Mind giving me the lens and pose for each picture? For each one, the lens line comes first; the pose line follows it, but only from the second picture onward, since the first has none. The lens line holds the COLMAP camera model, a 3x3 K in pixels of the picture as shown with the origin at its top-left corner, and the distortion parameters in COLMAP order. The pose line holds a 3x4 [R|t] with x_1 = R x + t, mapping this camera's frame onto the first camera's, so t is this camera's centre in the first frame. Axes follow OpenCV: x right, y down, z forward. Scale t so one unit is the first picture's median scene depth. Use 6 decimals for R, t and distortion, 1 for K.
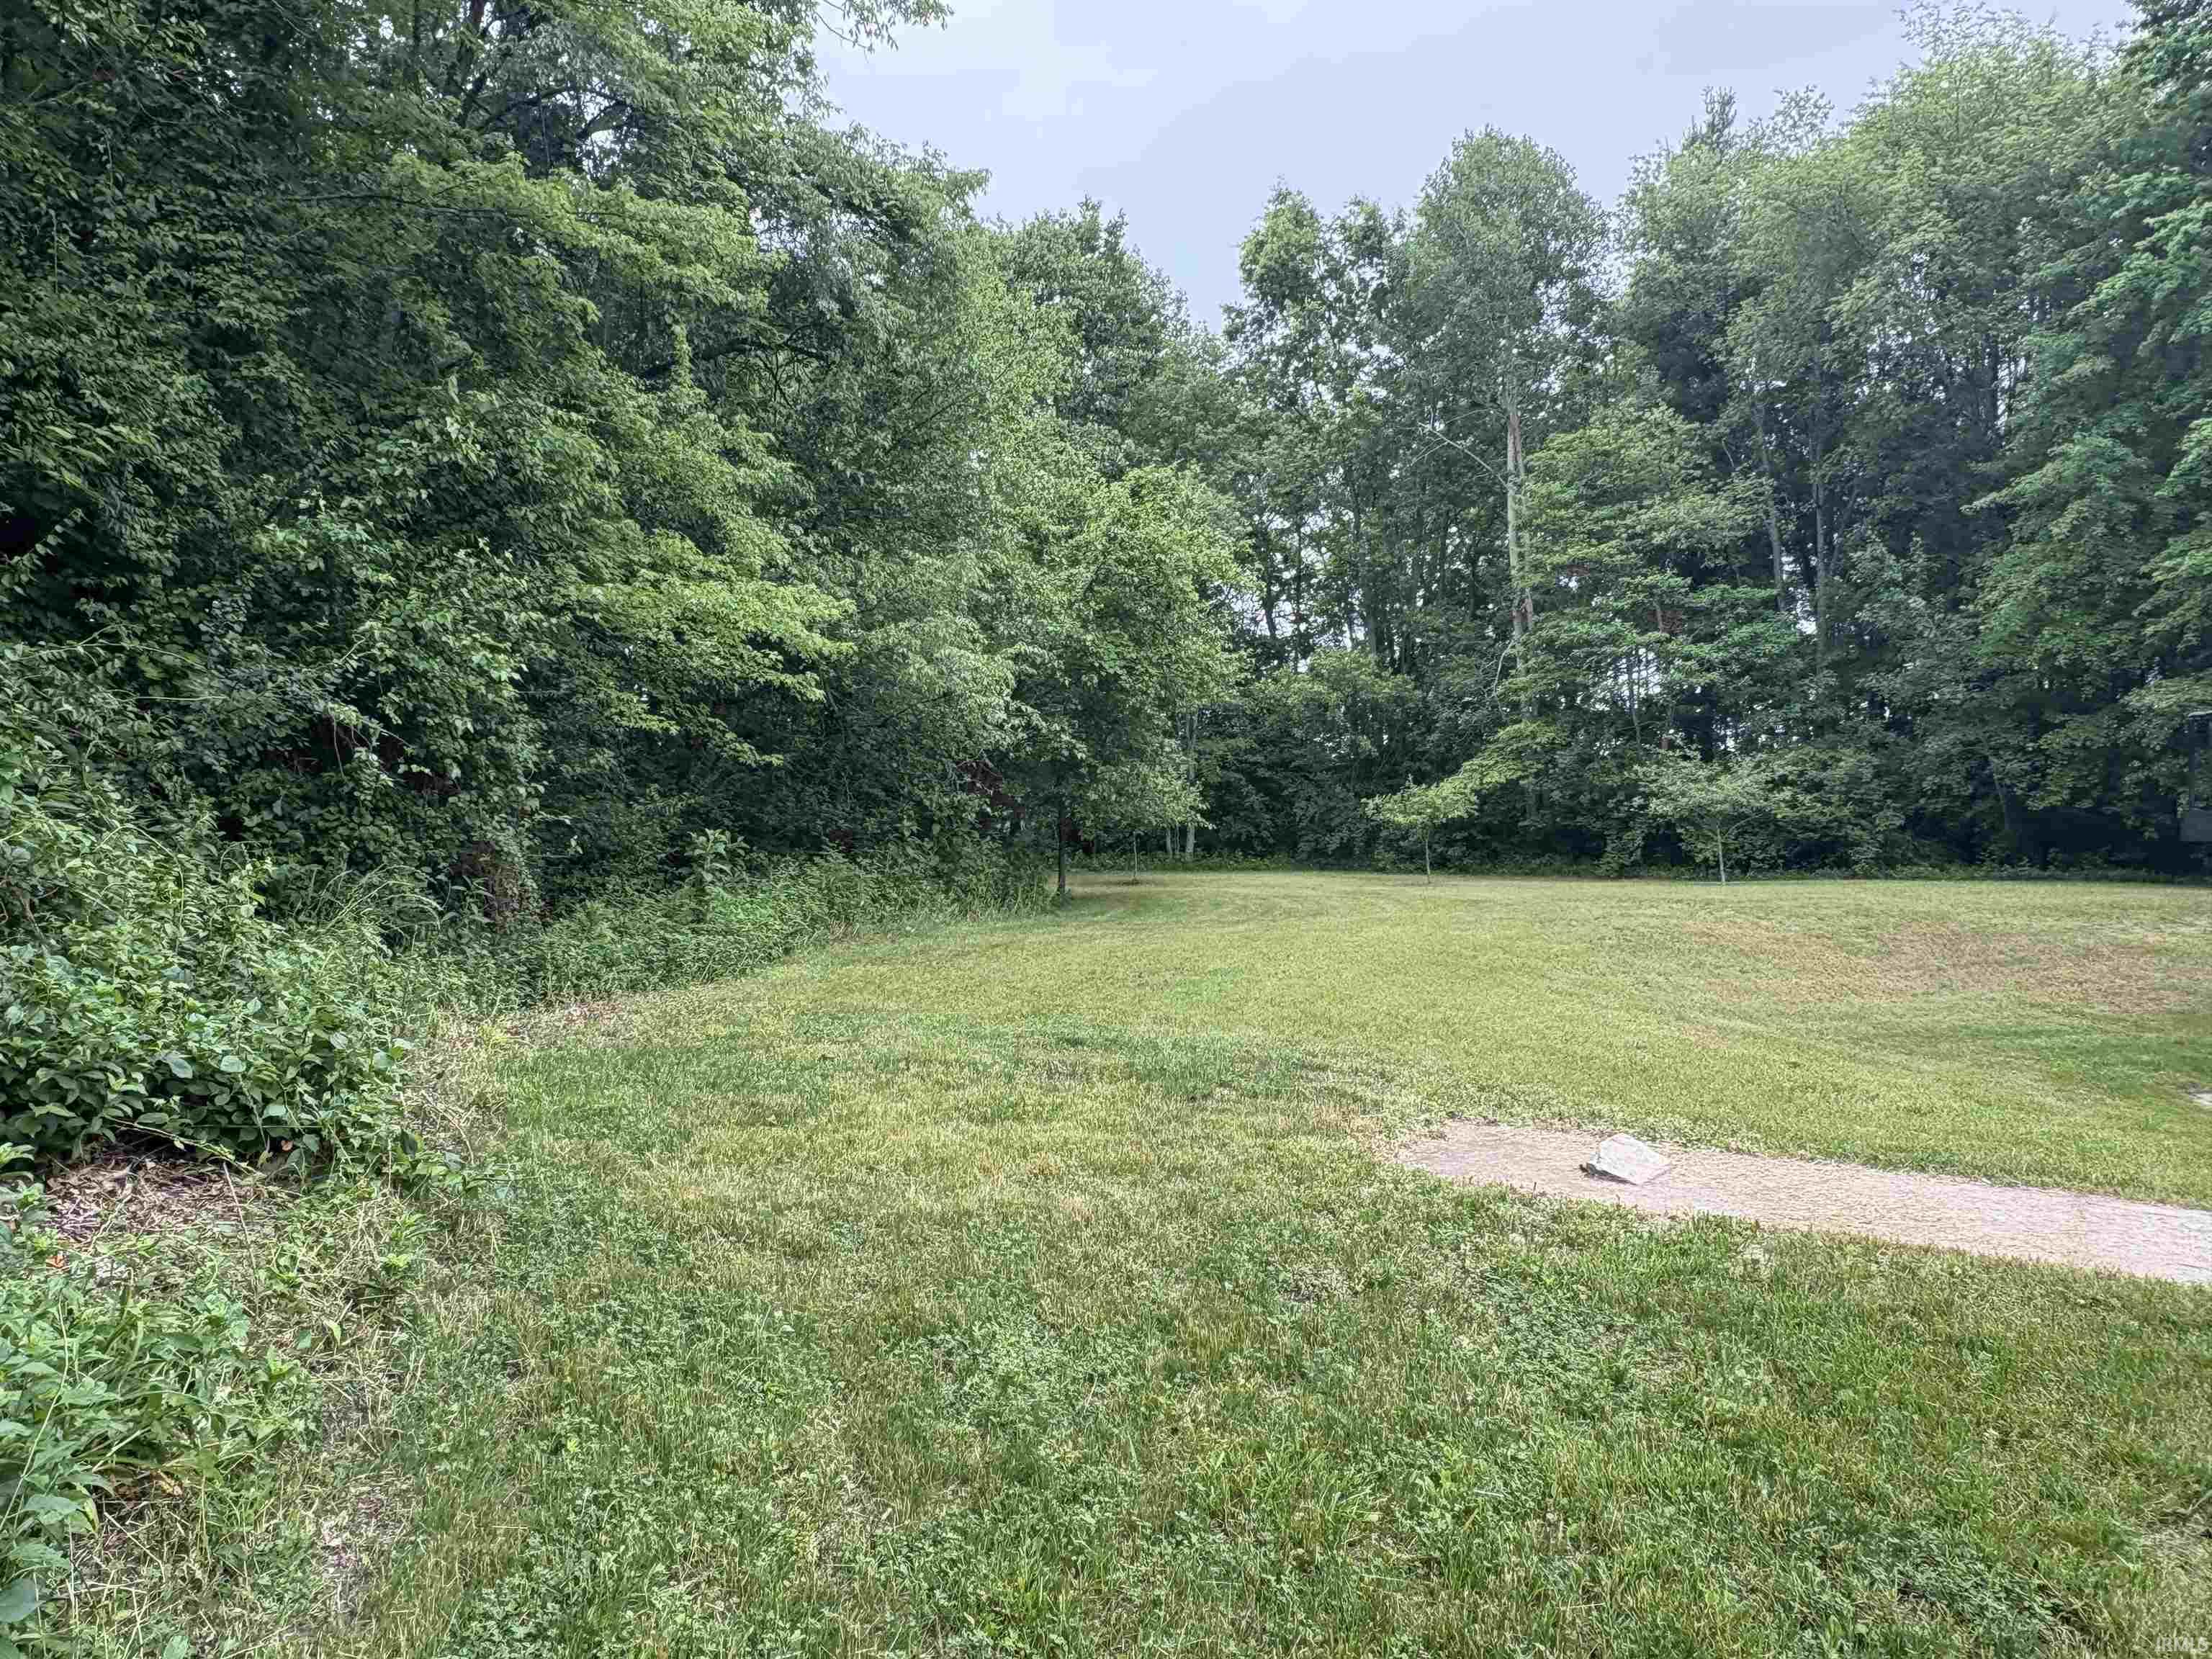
lens RADIAL K [[1590.1, 0, 1108.3], [0, 1590.1, 829.8], [0, 0, 1]] dist [0.003469, 0.002821]
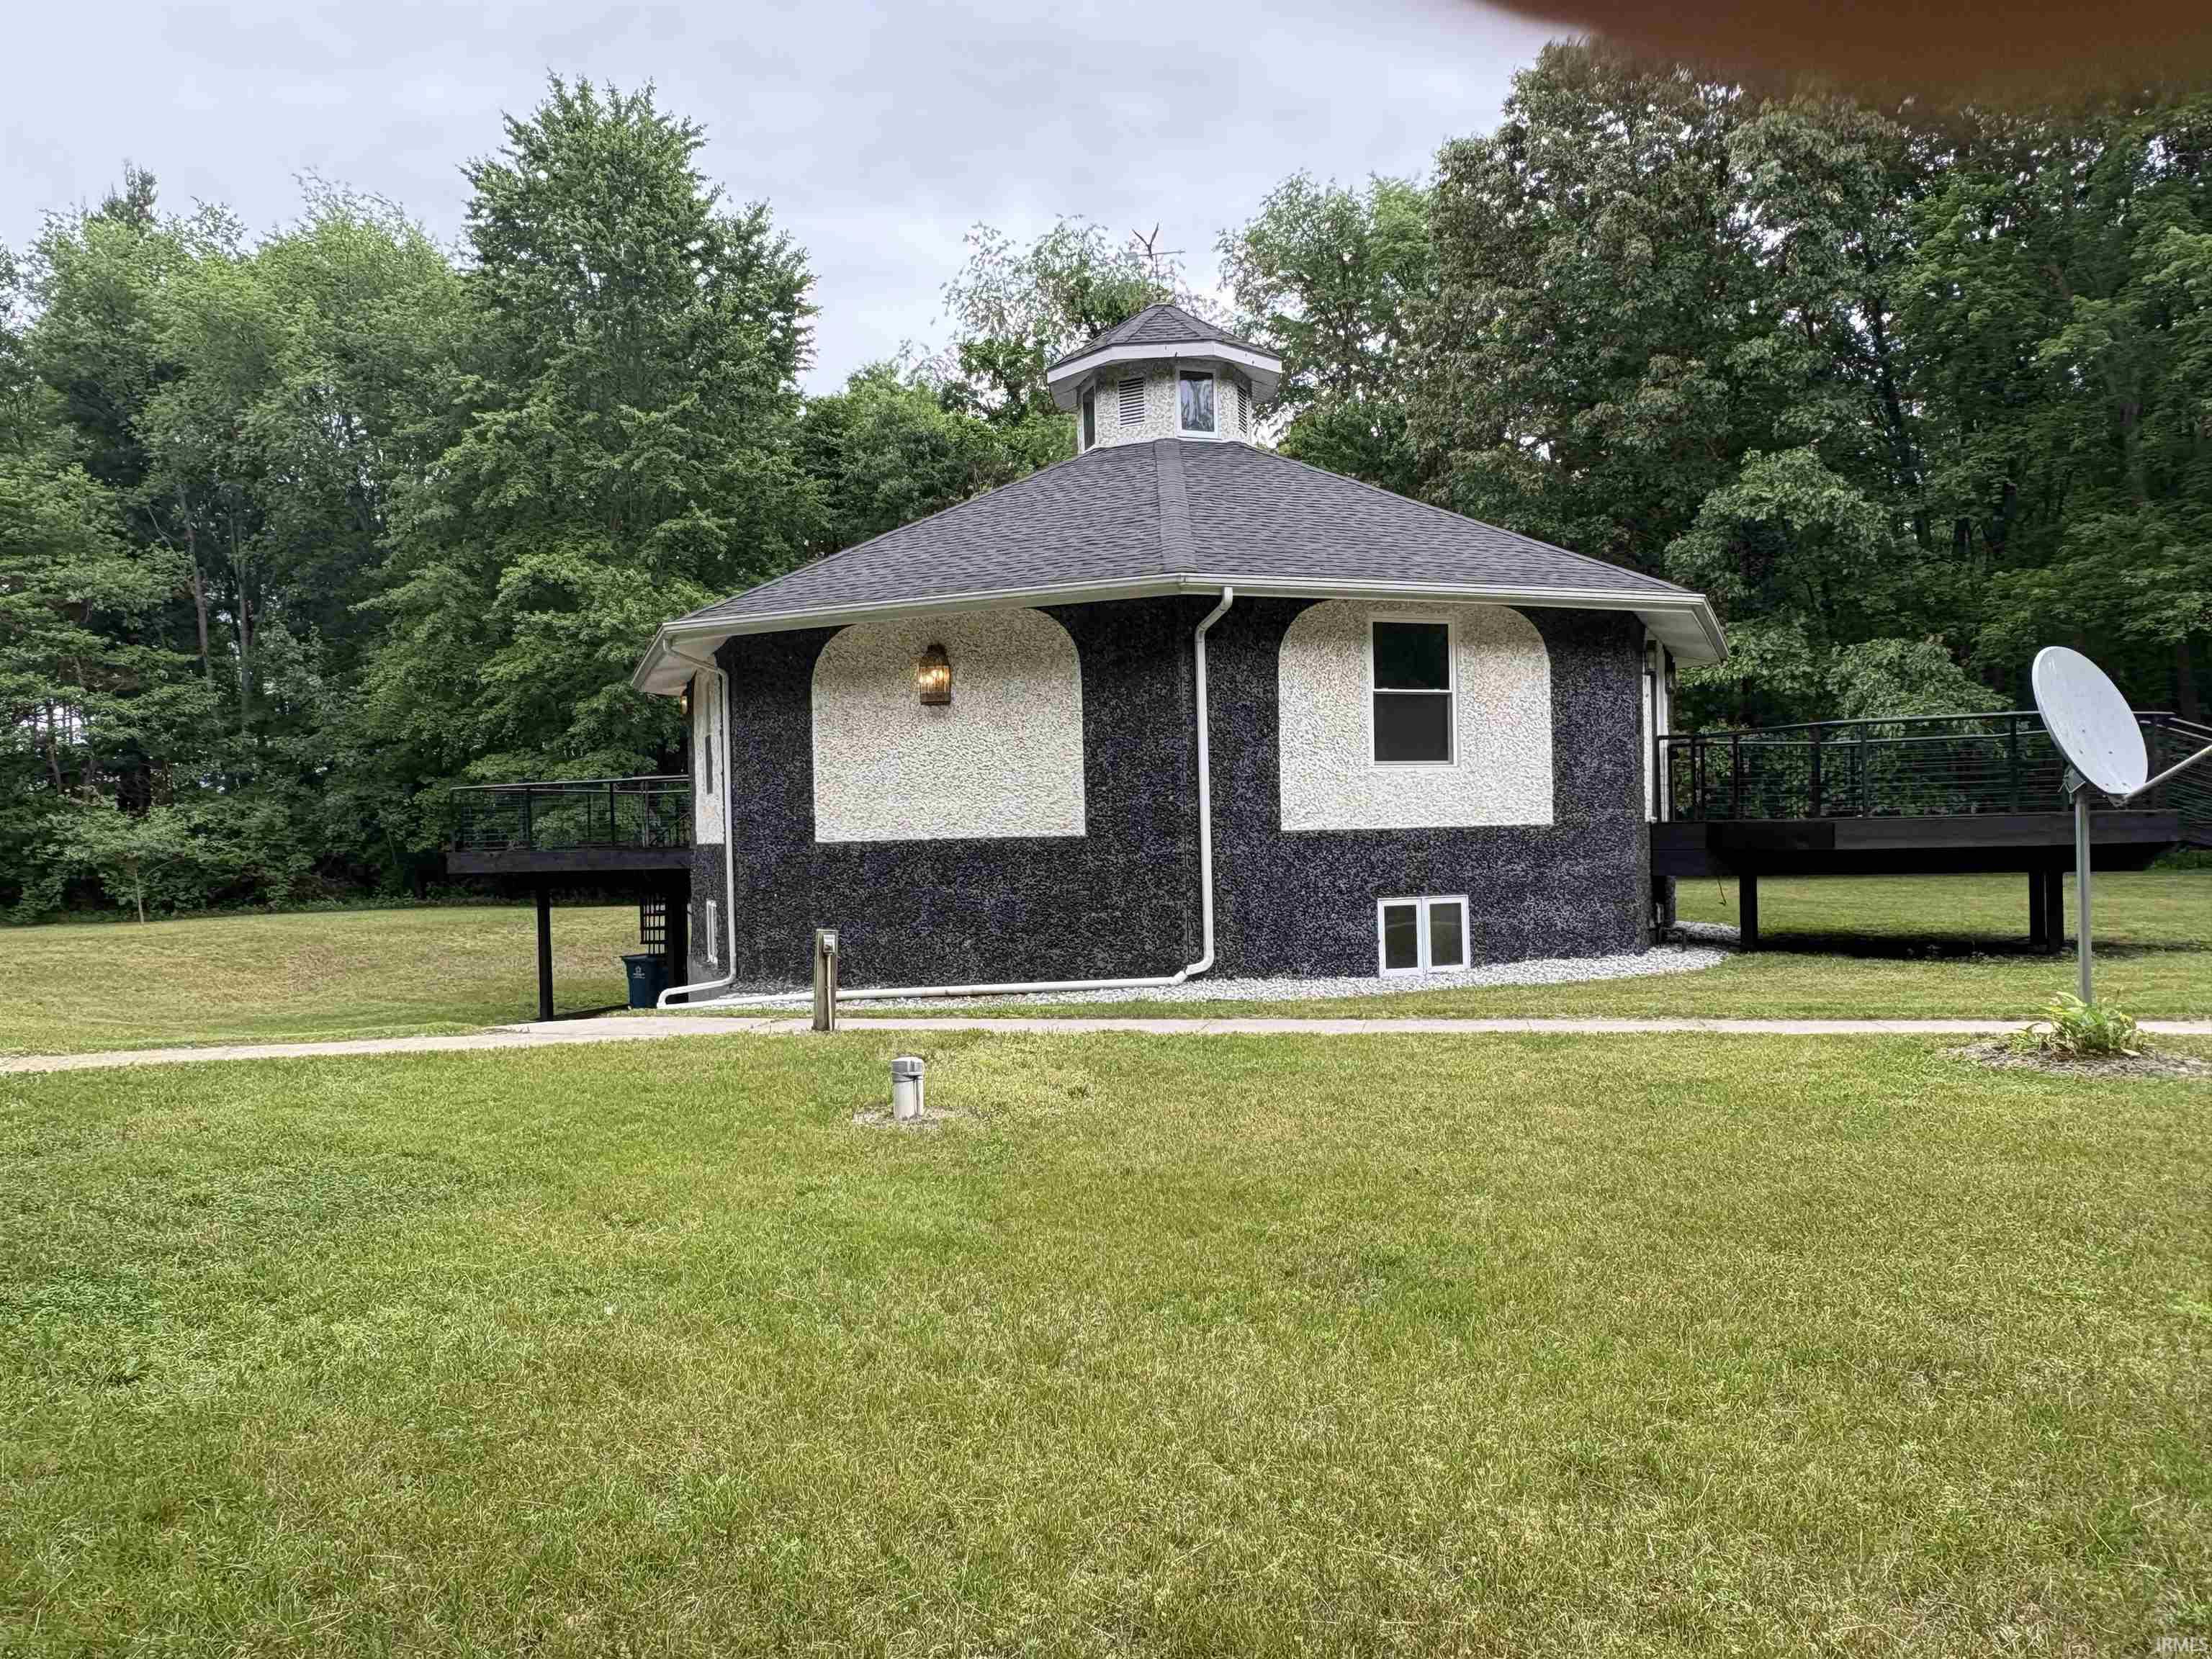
lens RADIAL K [[1590.1, 0, 1115.6], [0, 1590.1, 833.2], [0, 0, 1]] dist [0.003469, 0.002821]
pose [[0.626296, -0.003694, 0.779577, -0.044728], [0.022766, 0.999649, -0.013552, 0.002076], [-0.779253, 0.026236, 0.626160, -0.195546]]
